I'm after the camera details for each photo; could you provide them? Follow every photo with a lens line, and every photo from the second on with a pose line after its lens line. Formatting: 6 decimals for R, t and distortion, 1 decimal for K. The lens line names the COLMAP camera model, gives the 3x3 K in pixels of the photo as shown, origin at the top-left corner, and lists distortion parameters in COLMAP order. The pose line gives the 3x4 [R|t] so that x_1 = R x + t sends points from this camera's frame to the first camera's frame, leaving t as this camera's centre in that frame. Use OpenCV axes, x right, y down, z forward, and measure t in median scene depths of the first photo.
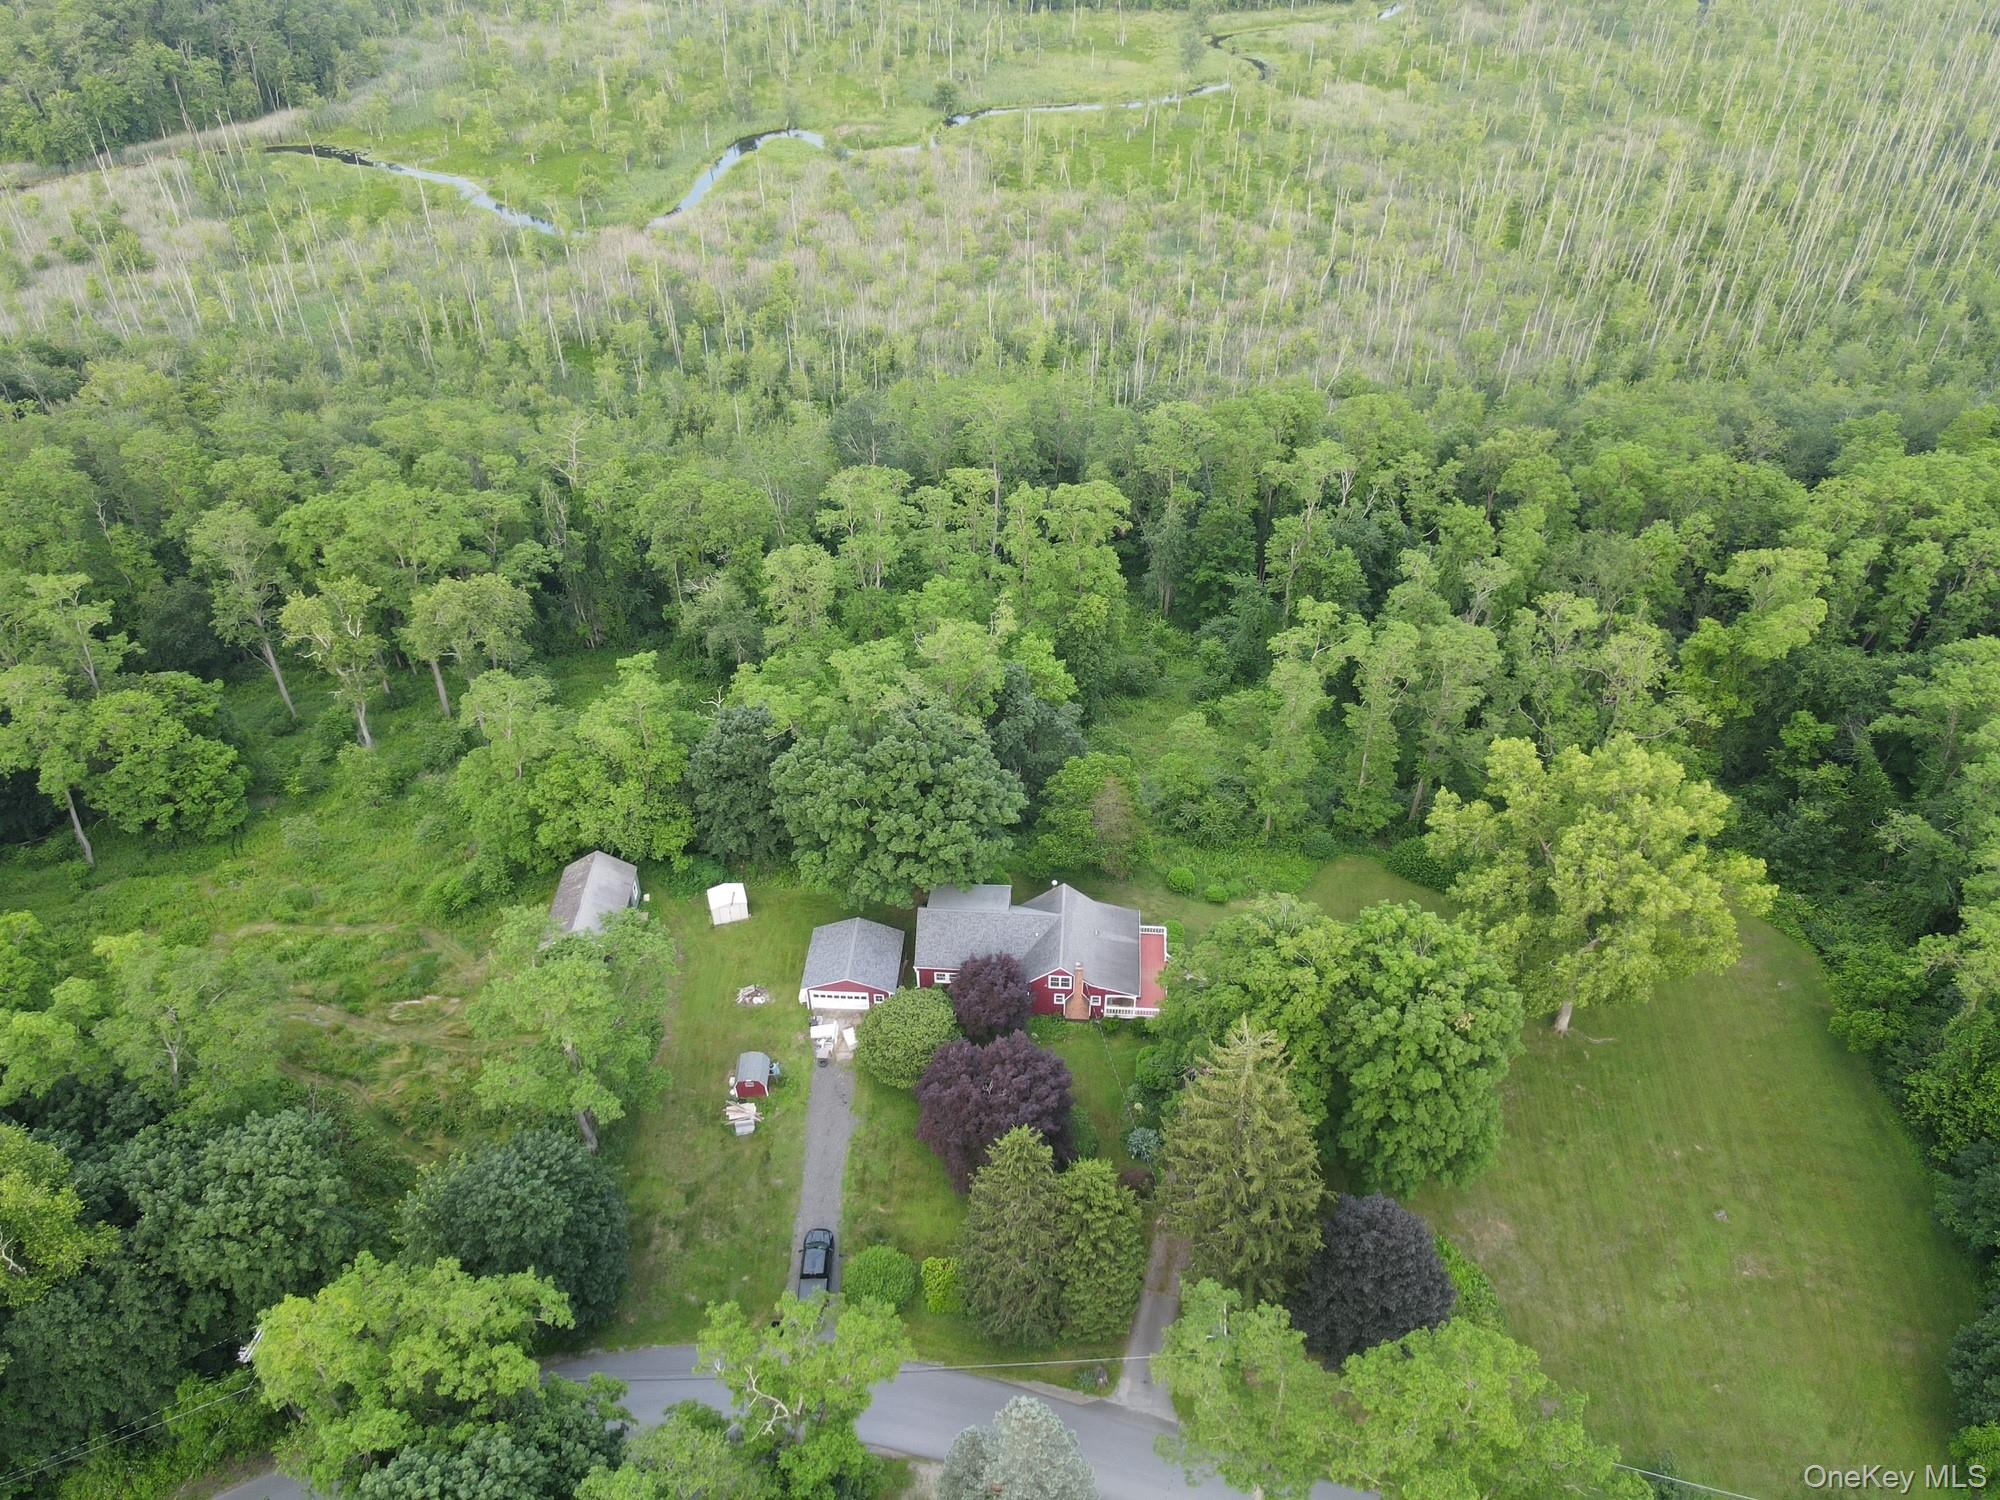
lens RADIAL K [[1484.8, 0, 997.6], [0, 1484.8, 758.3], [0, 0, 1]] dist [0.003878, 0.003410]
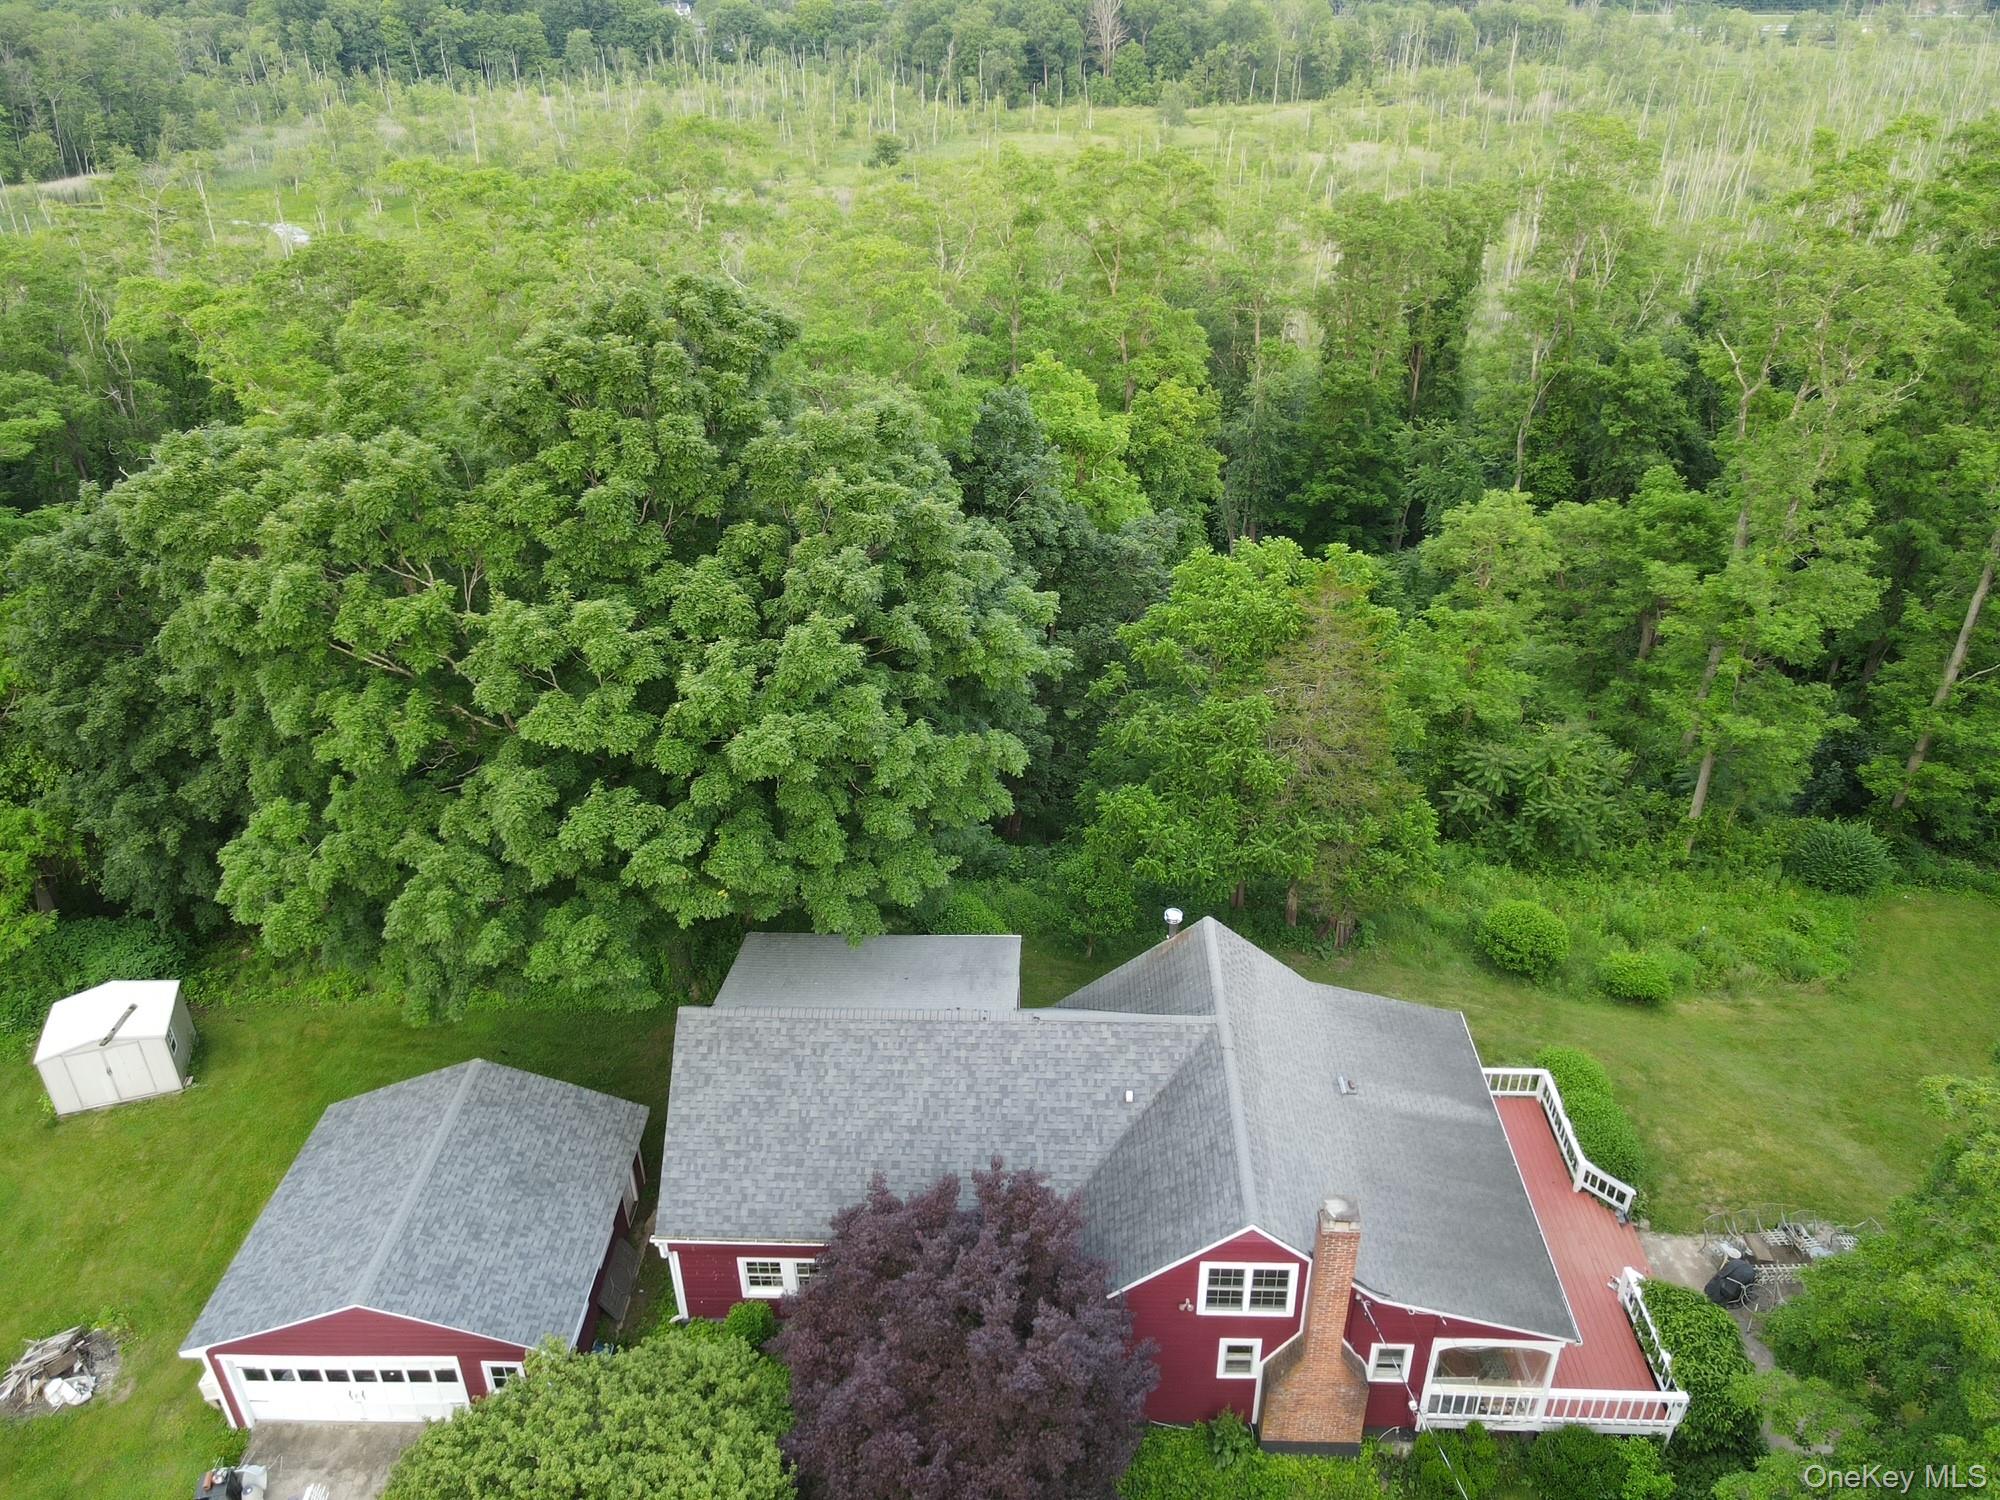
lens RADIAL K [[1464.0, 0, 1000.0], [0, 1464.0, 750.0], [0, 0, 1]] dist [0.012329, 0.001837]
pose [[0.999405, -0.022085, 0.026478, -0.001765], [0.026175, 0.985829, -0.165700, 0.102266], [-0.022443, 0.166294, 0.985821, 0.745328]]
